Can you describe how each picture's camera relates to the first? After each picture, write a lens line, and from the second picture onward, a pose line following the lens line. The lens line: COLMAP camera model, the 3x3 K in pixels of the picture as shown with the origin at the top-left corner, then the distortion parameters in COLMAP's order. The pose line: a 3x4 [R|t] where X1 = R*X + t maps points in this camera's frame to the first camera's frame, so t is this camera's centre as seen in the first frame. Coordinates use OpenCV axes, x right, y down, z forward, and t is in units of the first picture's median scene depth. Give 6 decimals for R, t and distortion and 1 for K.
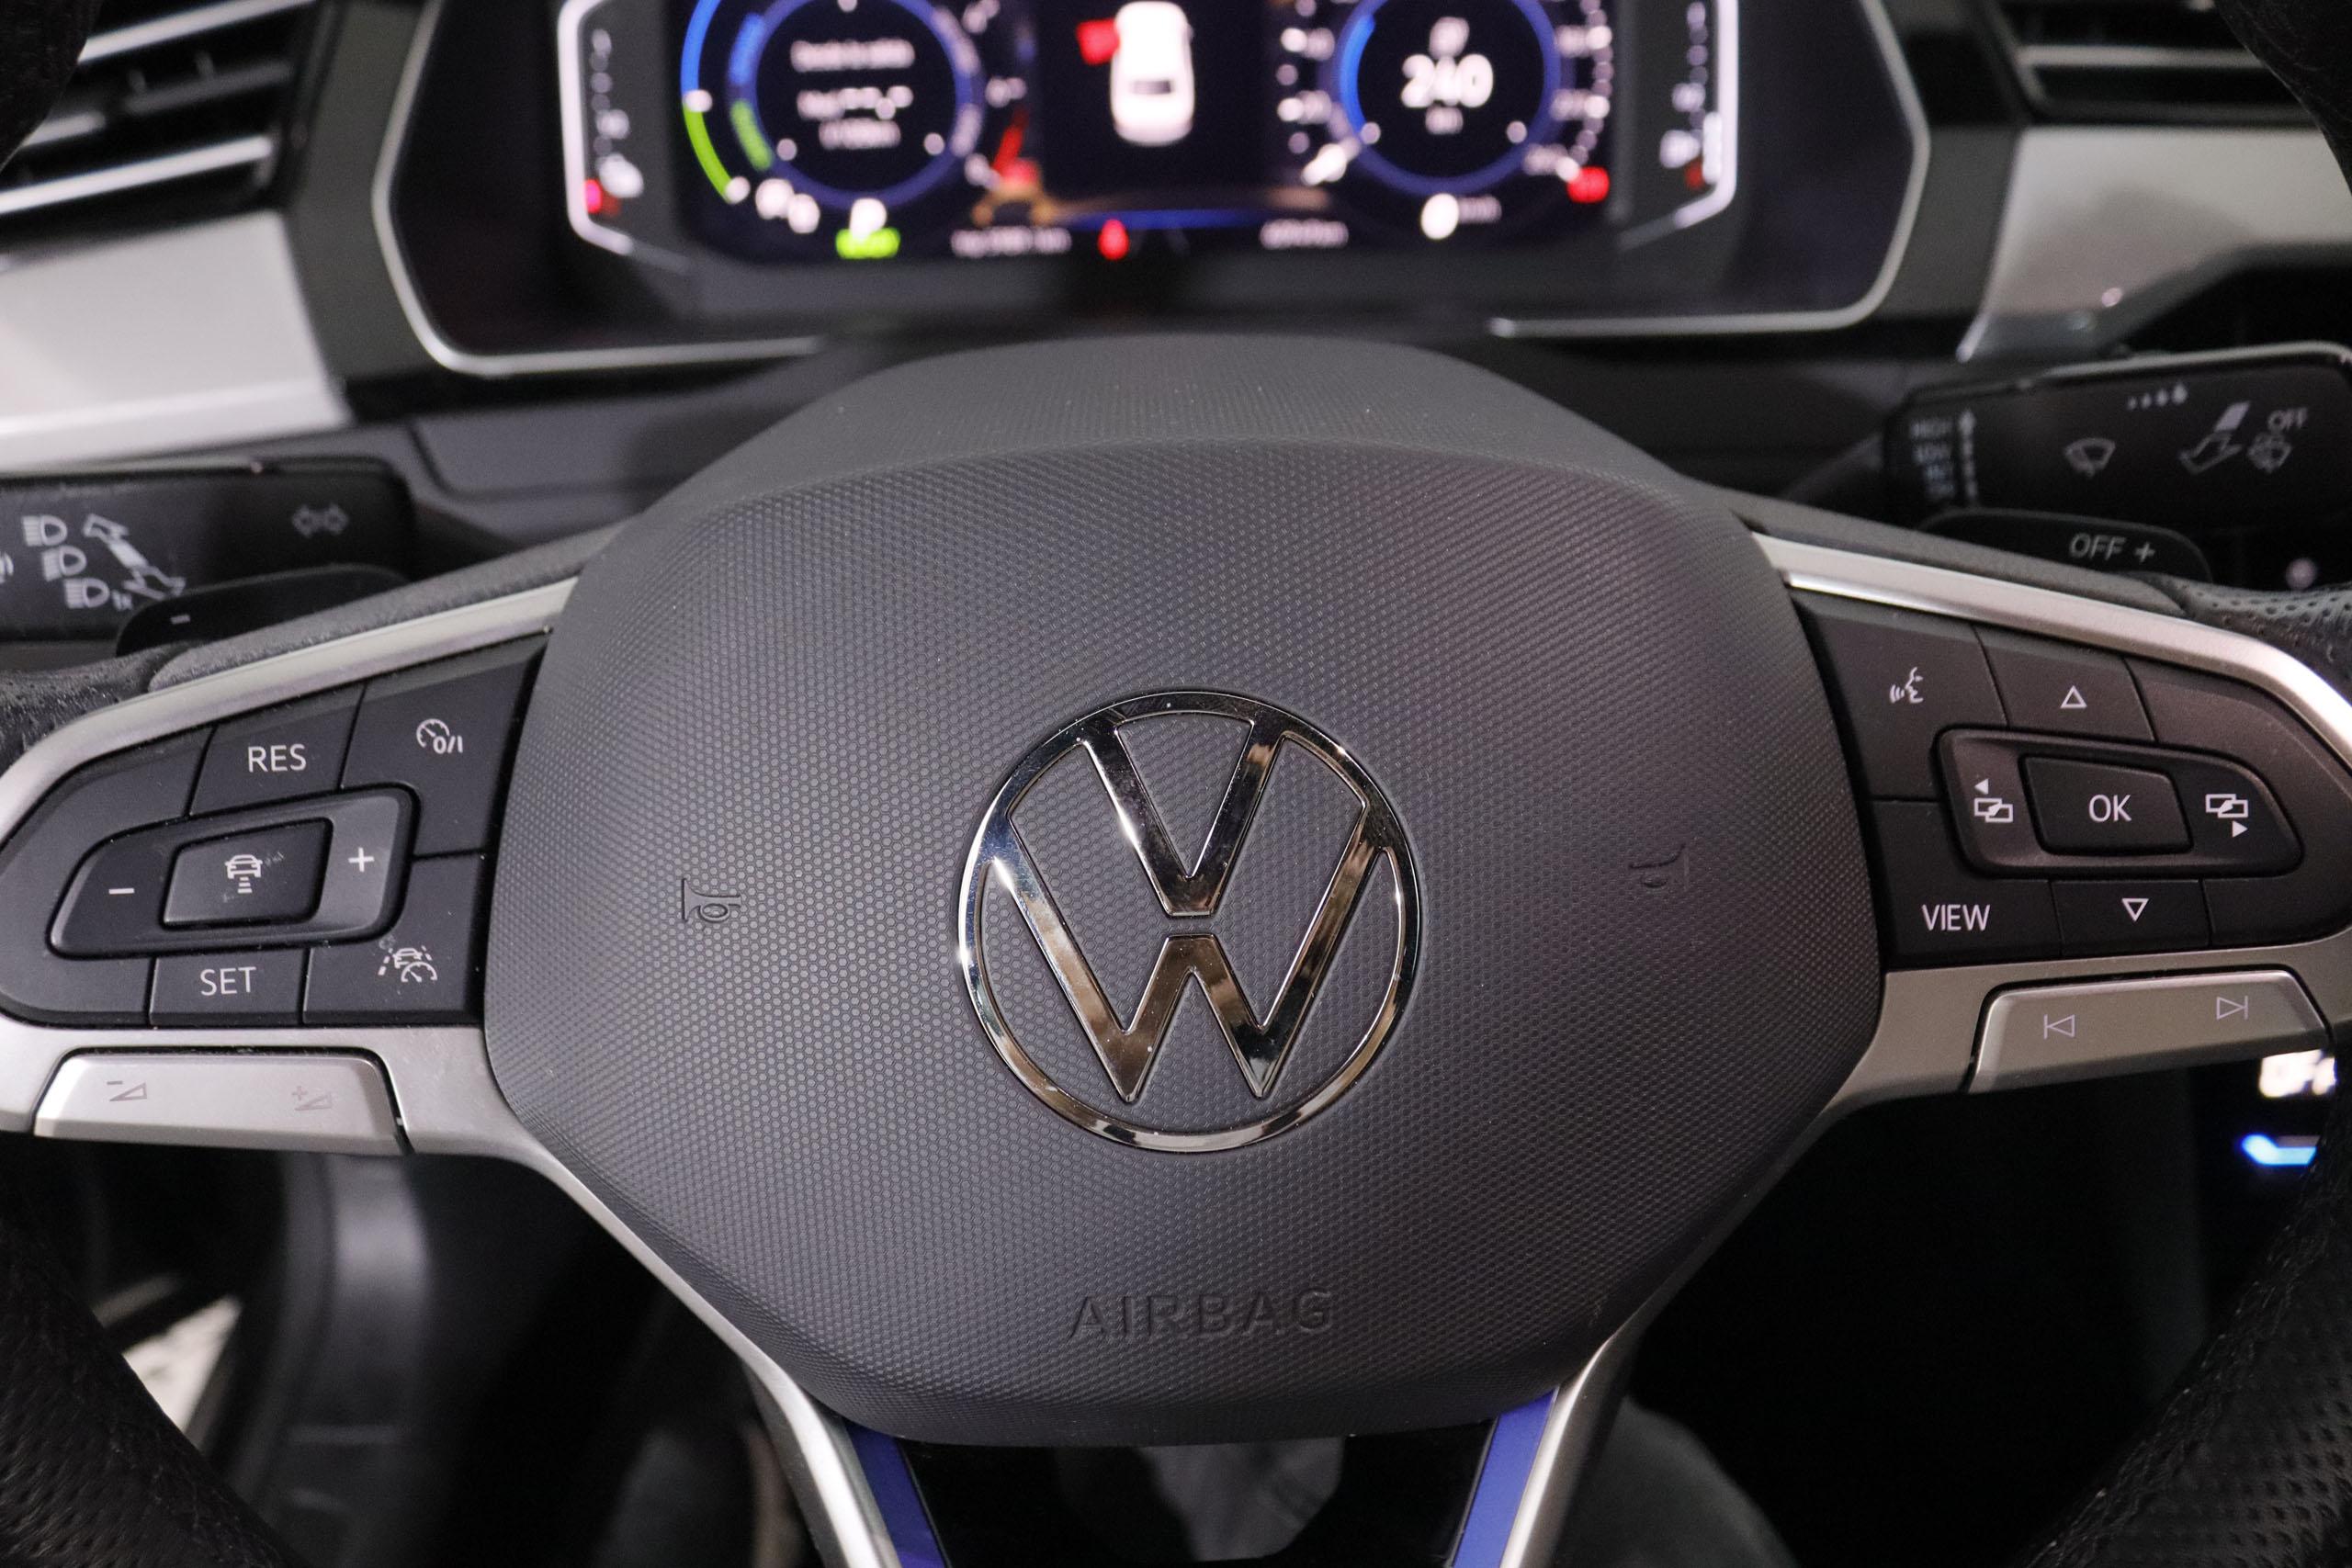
lens RADIAL K [[1879.5, 0, 1177.8], [0, 1879.5, 787.9], [0, 0, 1]] dist [-0.119347, 0.005459]
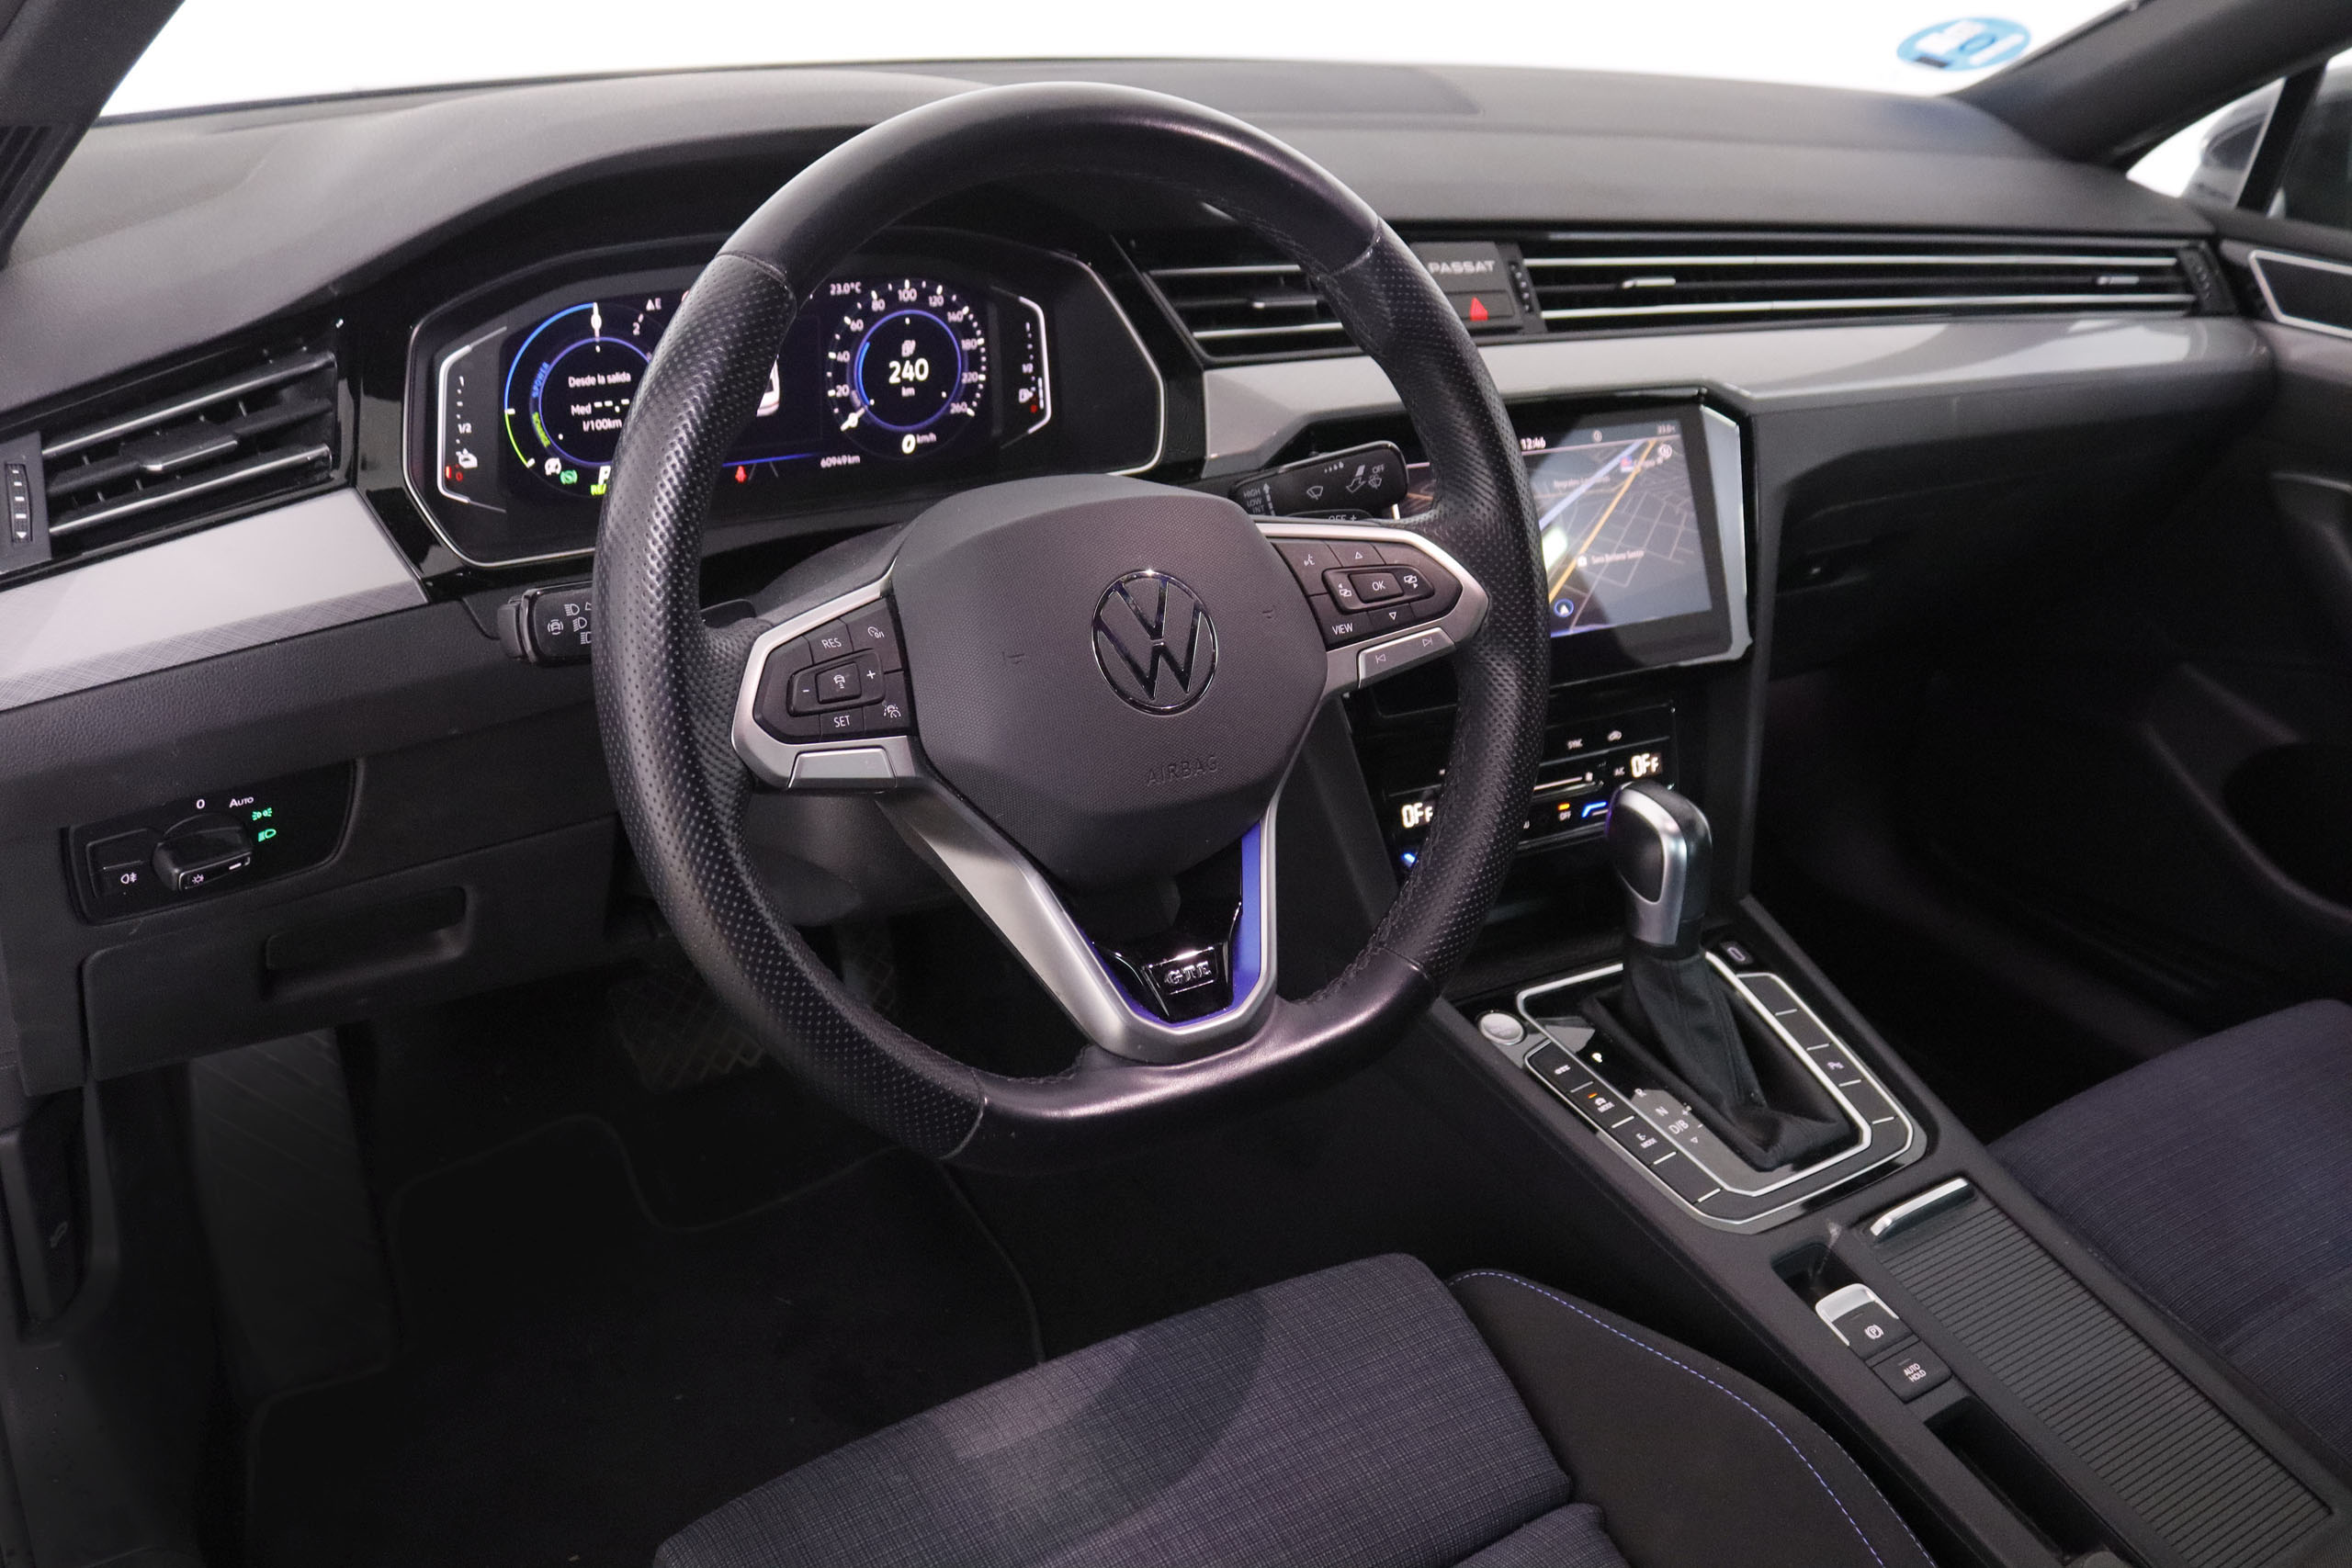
lens RADIAL K [[2129.1, 0, 1162.1], [0, 2129.1, 765.7], [0, 0, 1]] dist [-0.113217, -0.004046]
pose [[0.847076, -0.157107, 0.507720, -0.776623], [0.237219, 0.966635, -0.096663, 0.263309], [-0.475593, 0.202322, 0.856082, -0.855355]]
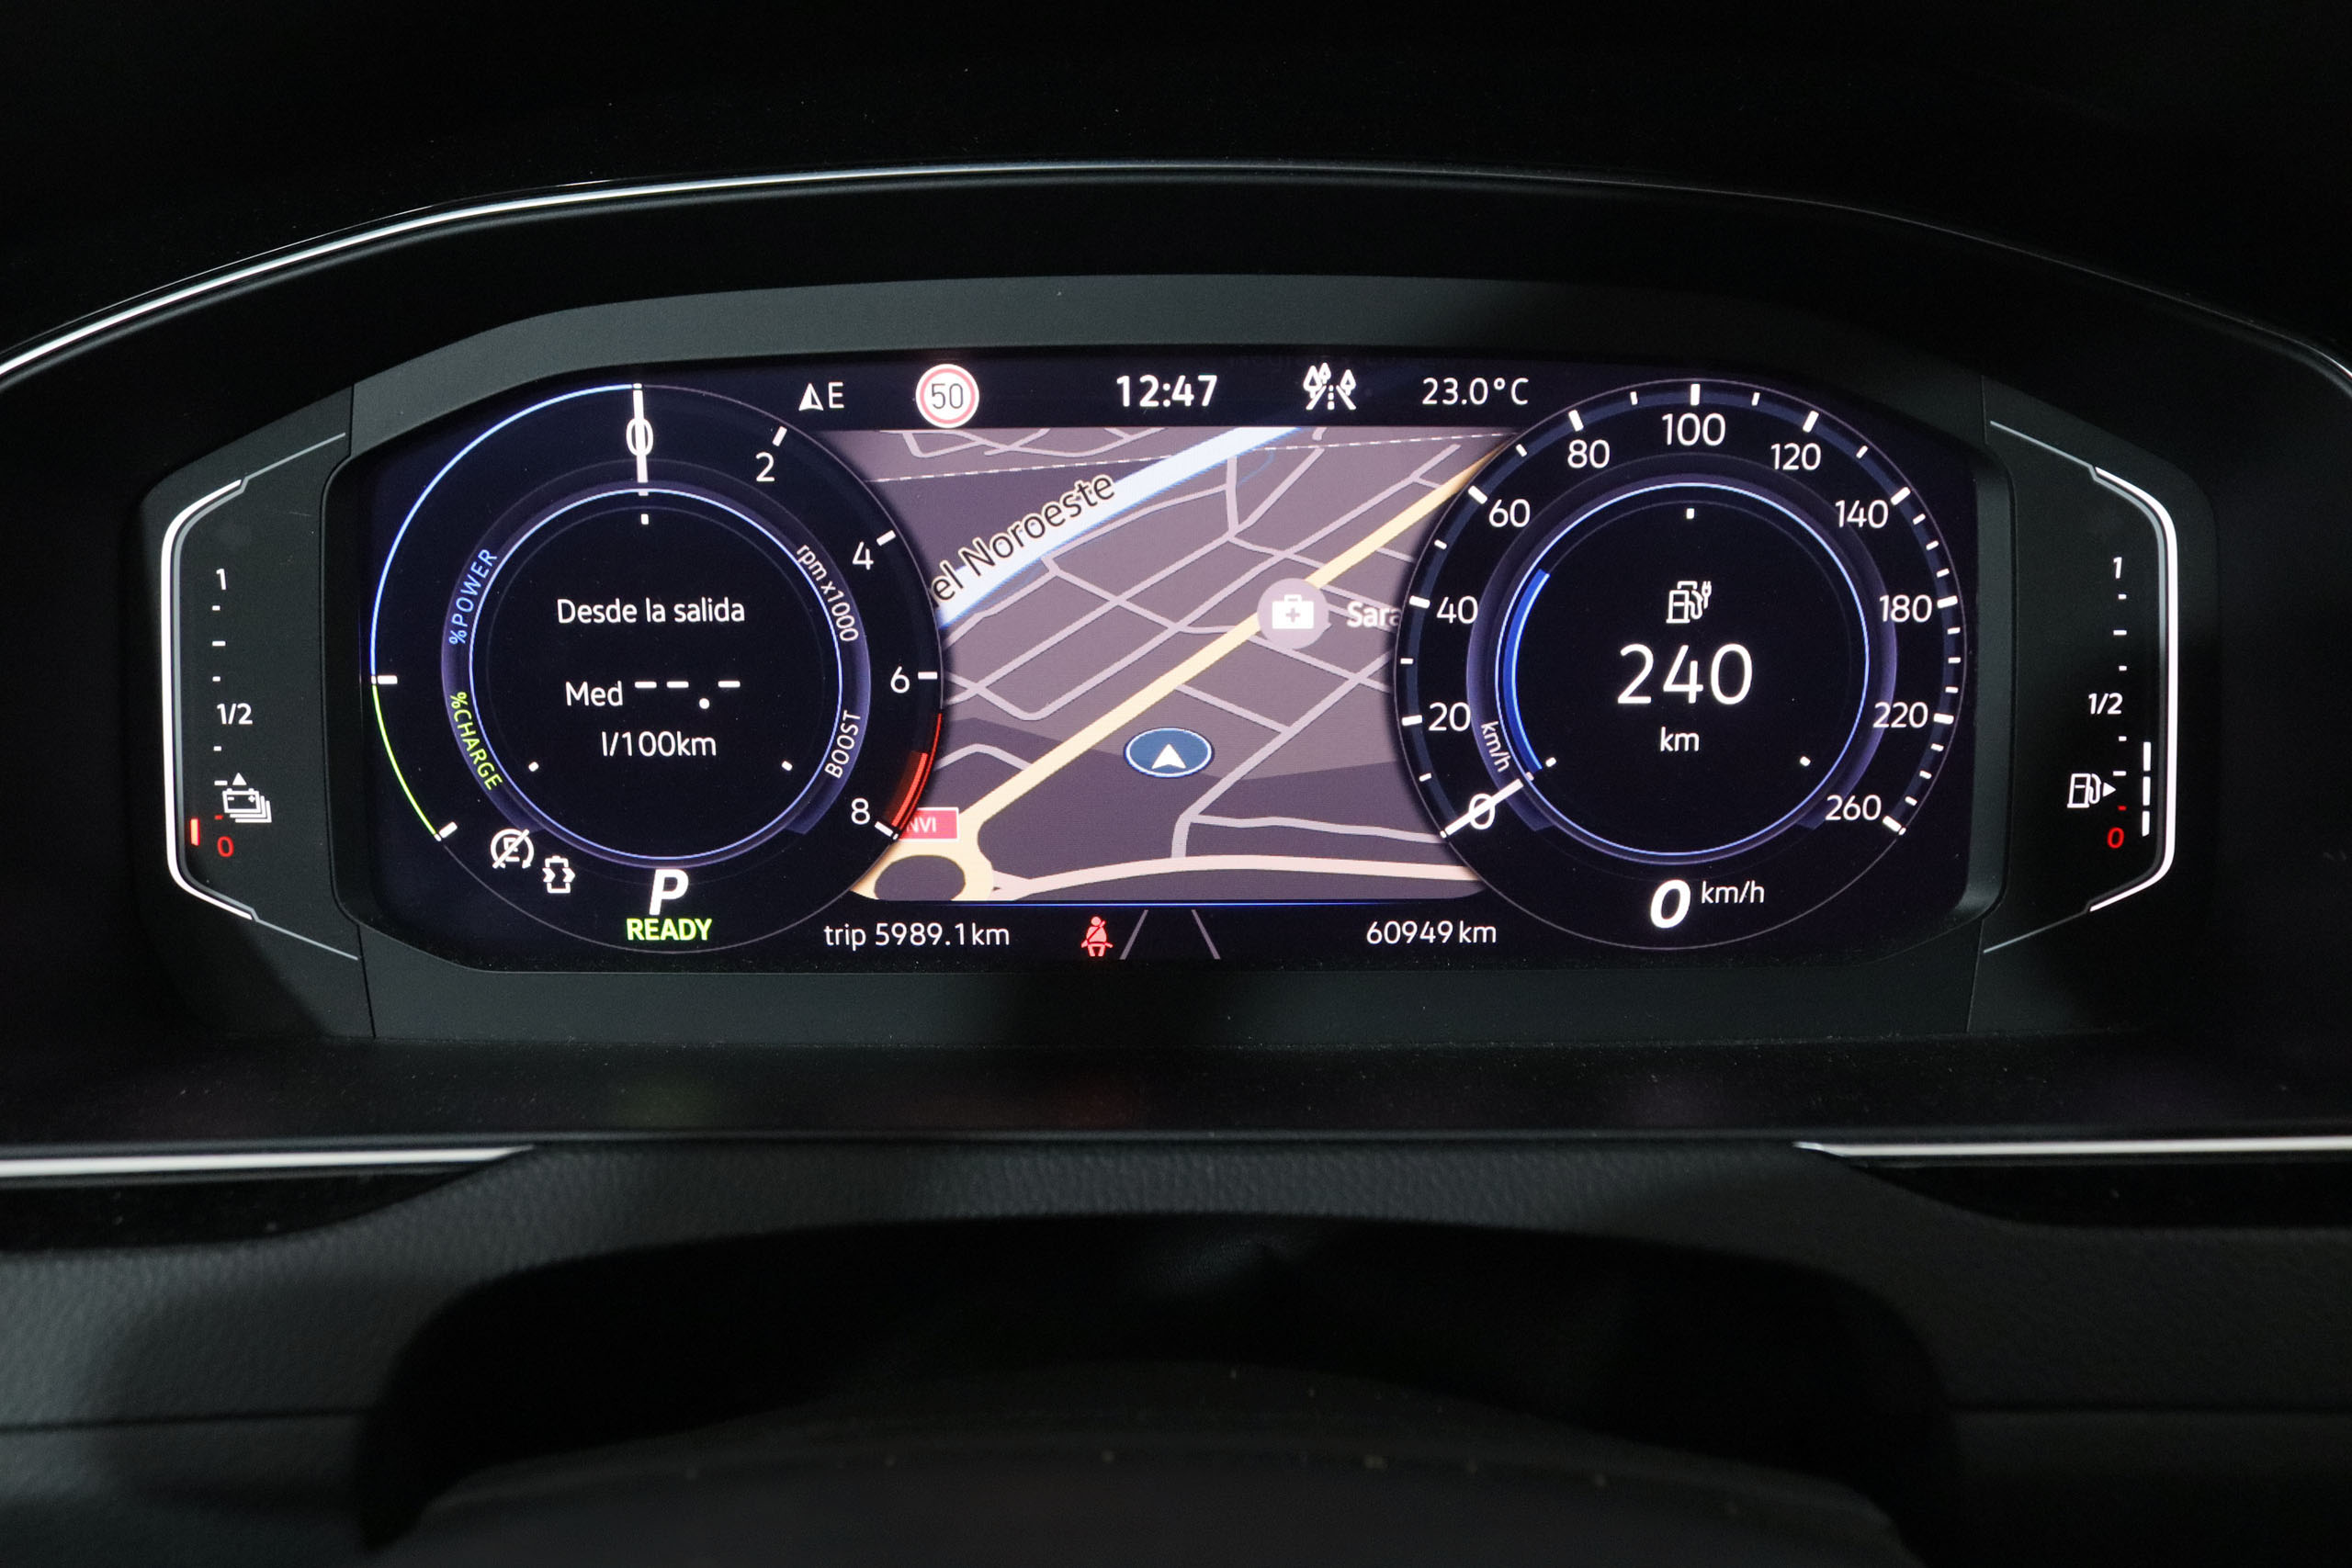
lens RADIAL K [[2129.1, 0, 1170.8], [0, 2129.1, 783.2], [0, 0, 1]] dist [-0.113217, -0.004046]
pose [[0.999474, 0.019389, -0.025983, 0.004554], [-0.026093, 0.956743, -0.289761, -0.156786], [0.019241, 0.290287, 0.956746, 0.377128]]
